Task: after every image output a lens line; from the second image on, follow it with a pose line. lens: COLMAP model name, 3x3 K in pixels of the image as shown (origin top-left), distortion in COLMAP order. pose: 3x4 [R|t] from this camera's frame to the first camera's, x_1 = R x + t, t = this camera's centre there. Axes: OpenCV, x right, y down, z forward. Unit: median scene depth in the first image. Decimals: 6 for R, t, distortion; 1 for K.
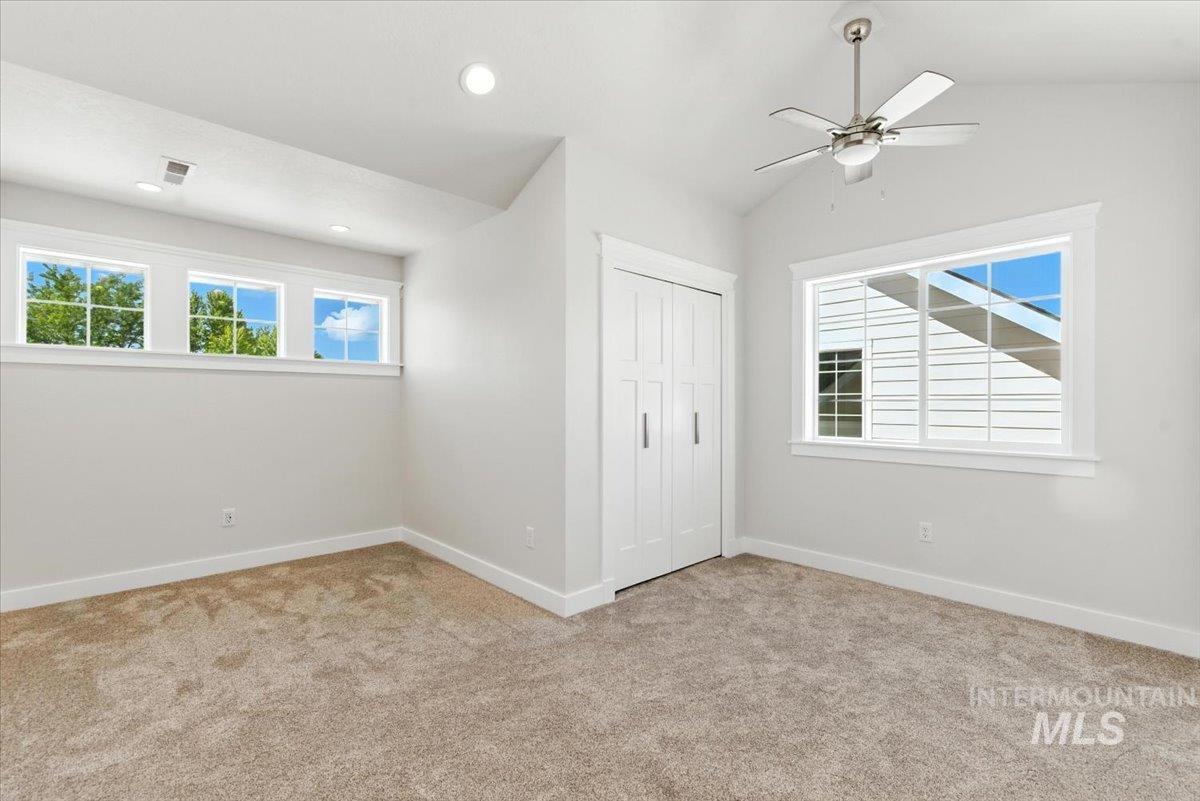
lens RADIAL K [[521.7, 0, 613.1], [0, 521.7, 403.8], [0, 0, 1]] dist [-0.002824, 0.000042]
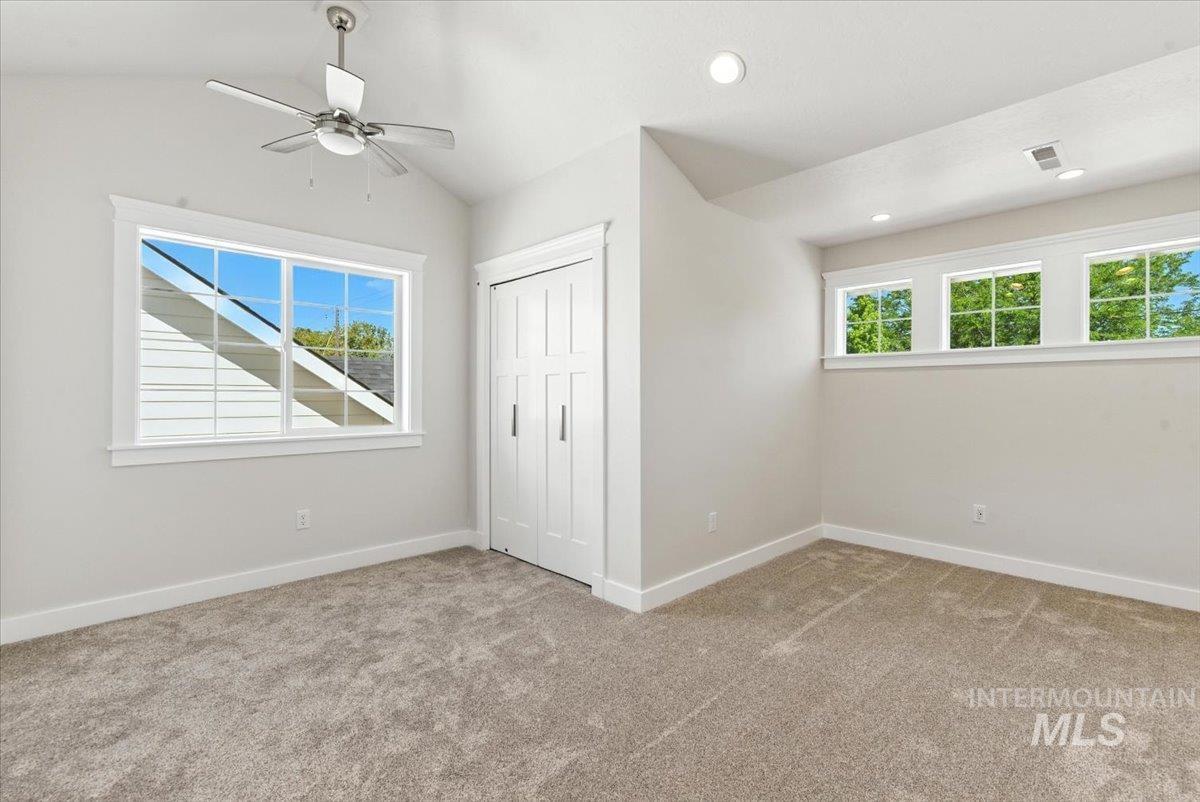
lens RADIAL K [[521.7, 0, 613.2], [0, 521.7, 395.6], [0, 0, 1]] dist [-0.002824, 0.000042]
pose [[0.003634, -0.001545, 0.999992, -0.474415], [-0.002136, 0.999997, 0.001553, -0.001002], [-0.999991, -0.002142, 0.003631, 0.430834]]
